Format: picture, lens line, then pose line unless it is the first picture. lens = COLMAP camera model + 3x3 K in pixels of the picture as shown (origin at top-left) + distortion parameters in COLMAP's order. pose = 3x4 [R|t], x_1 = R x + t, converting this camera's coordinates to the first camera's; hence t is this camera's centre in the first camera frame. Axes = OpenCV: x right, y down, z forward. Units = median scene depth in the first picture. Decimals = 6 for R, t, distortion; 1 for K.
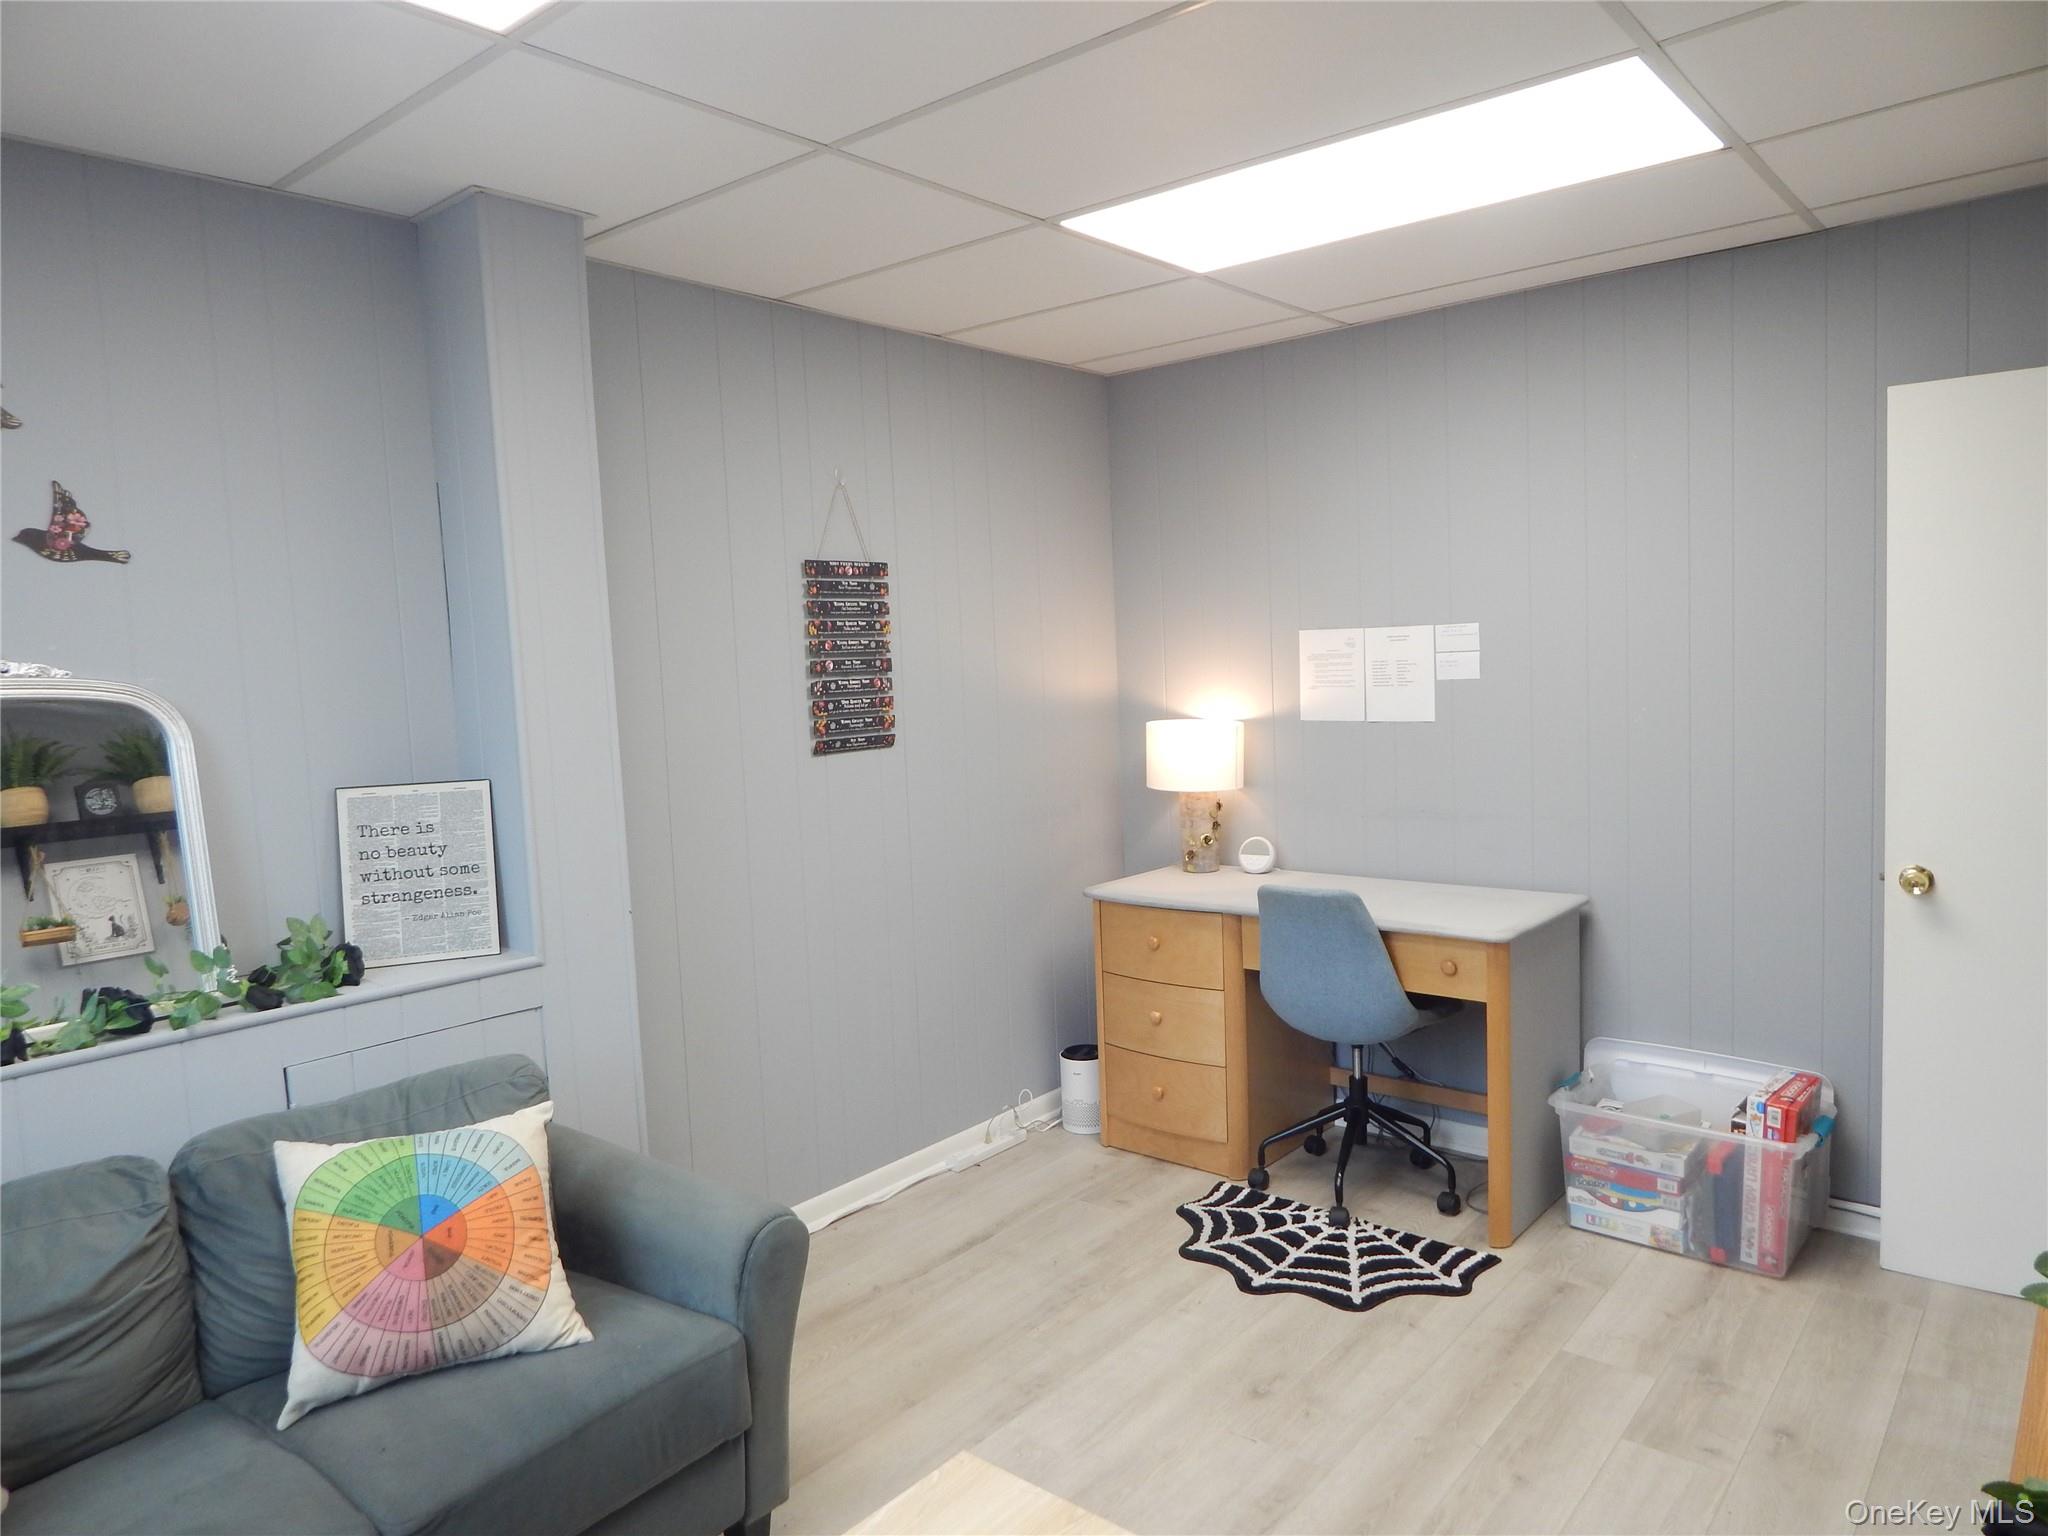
lens RADIAL K [[1389.2, 0, 1024.0], [0, 1389.2, 768.0], [0, 0, 1]] dist [0.035937, -0.031802]
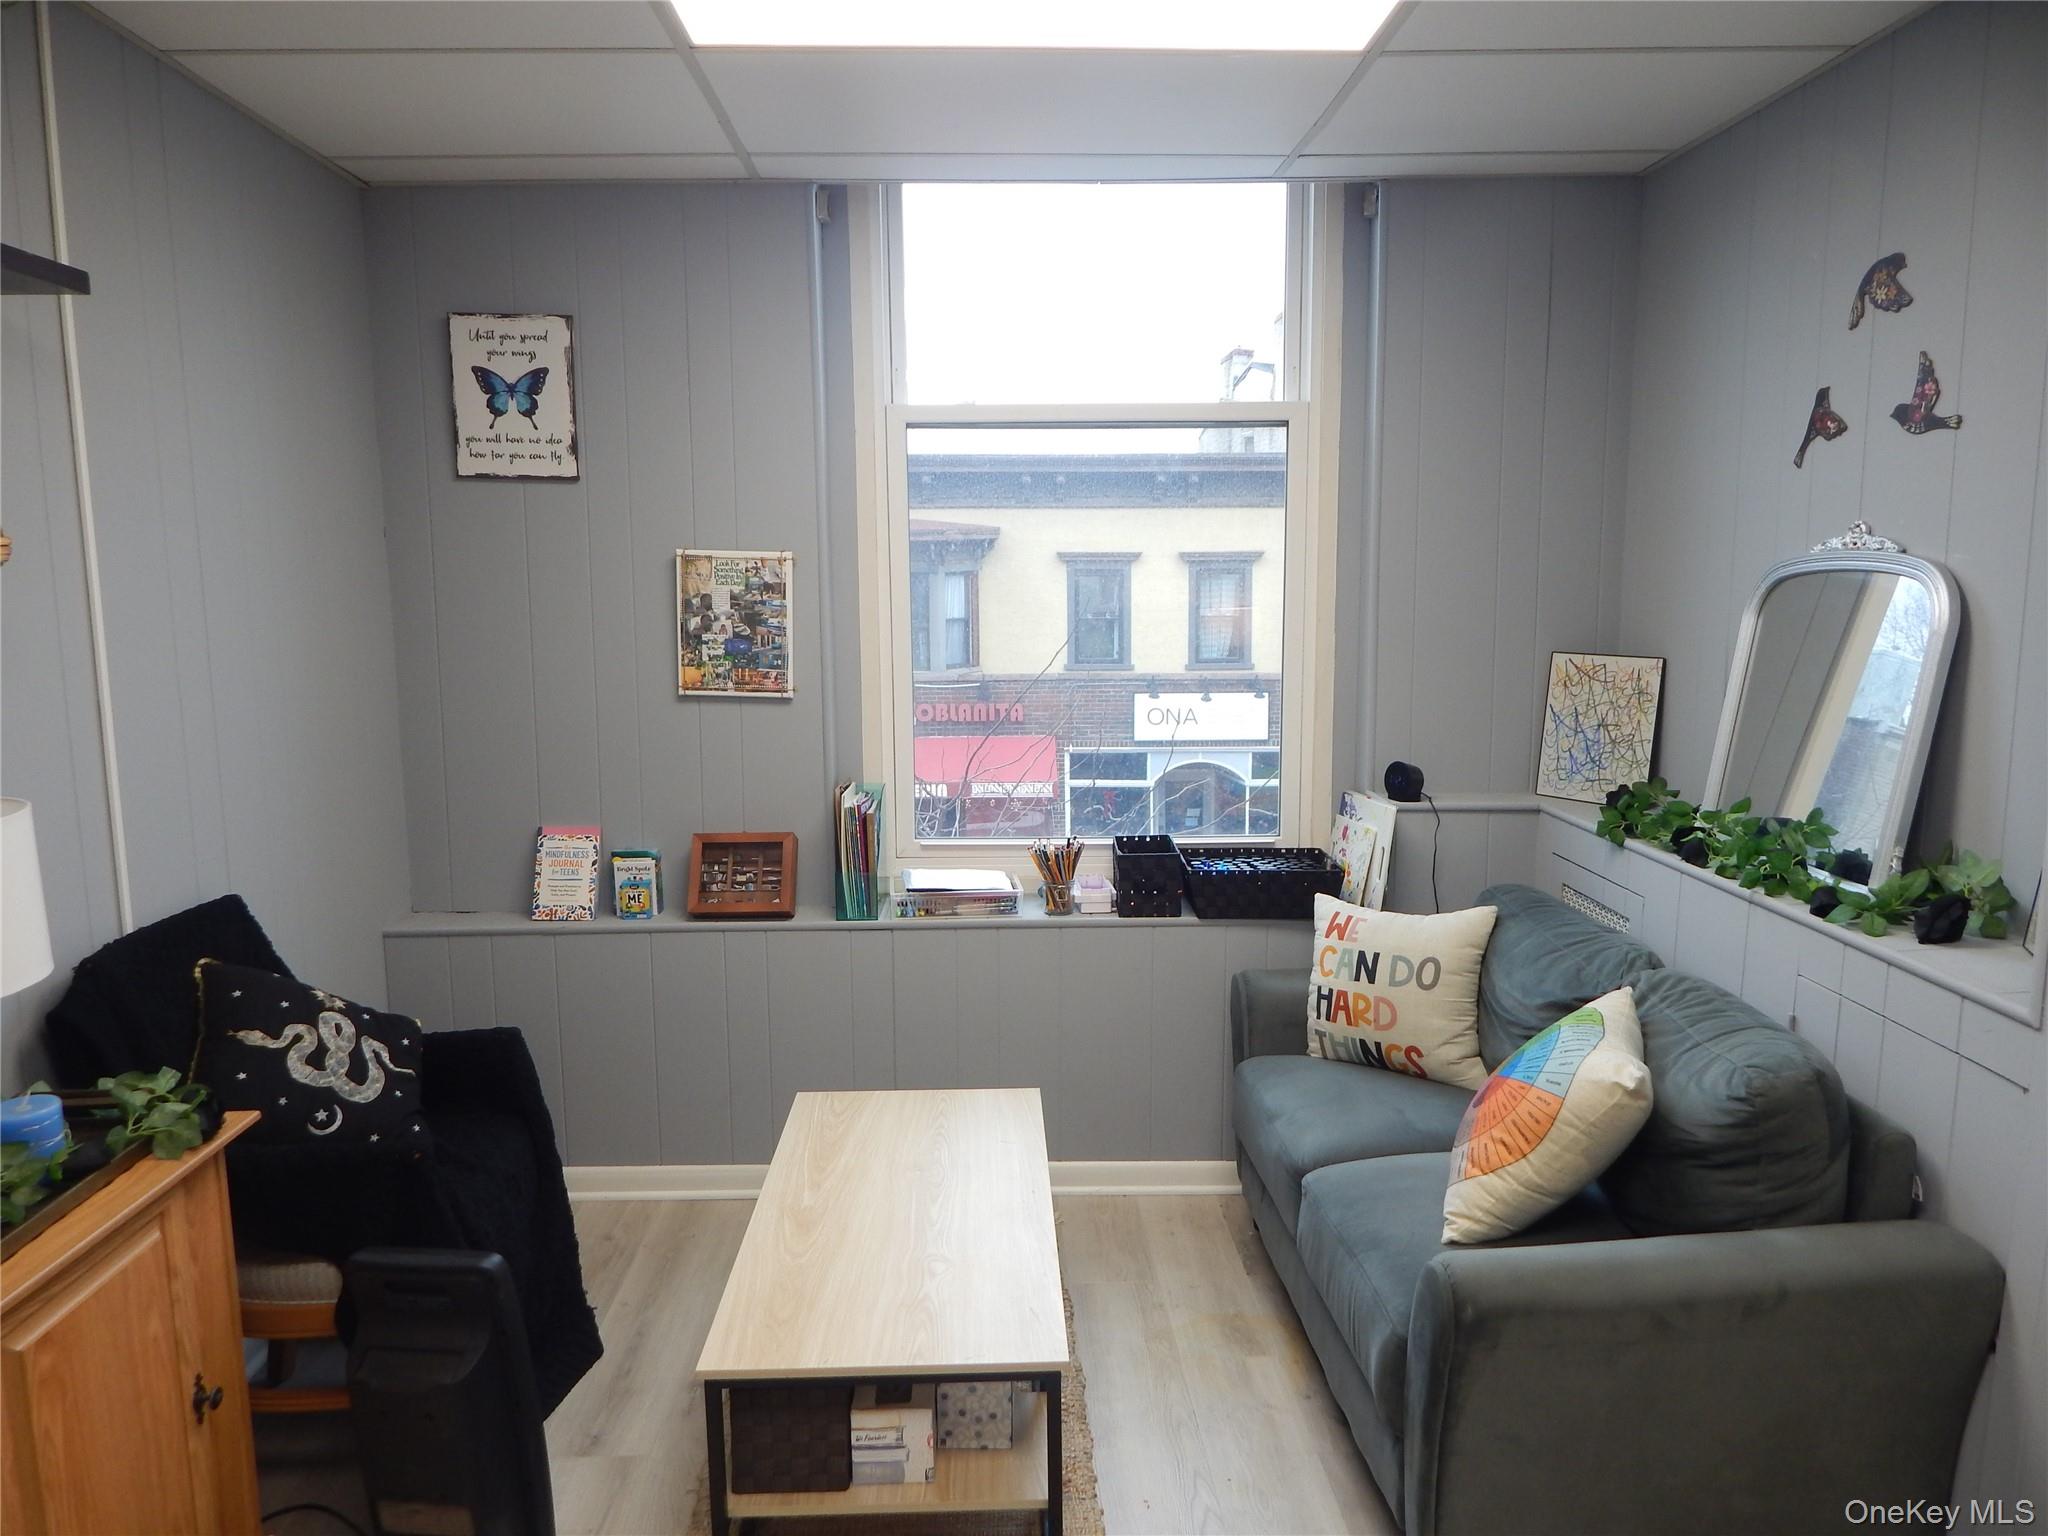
lens RADIAL K [[1367.2, 0, 1024.0], [0, 1367.2, 768.0], [0, 0, 1]] dist [0.004598, -0.001529]
pose [[-0.748924, 0.138615, -0.647996, 0.298931], [-0.020026, 0.972696, 0.231218, -0.083532], [0.662353, 0.186142, -0.725699, 0.866463]]
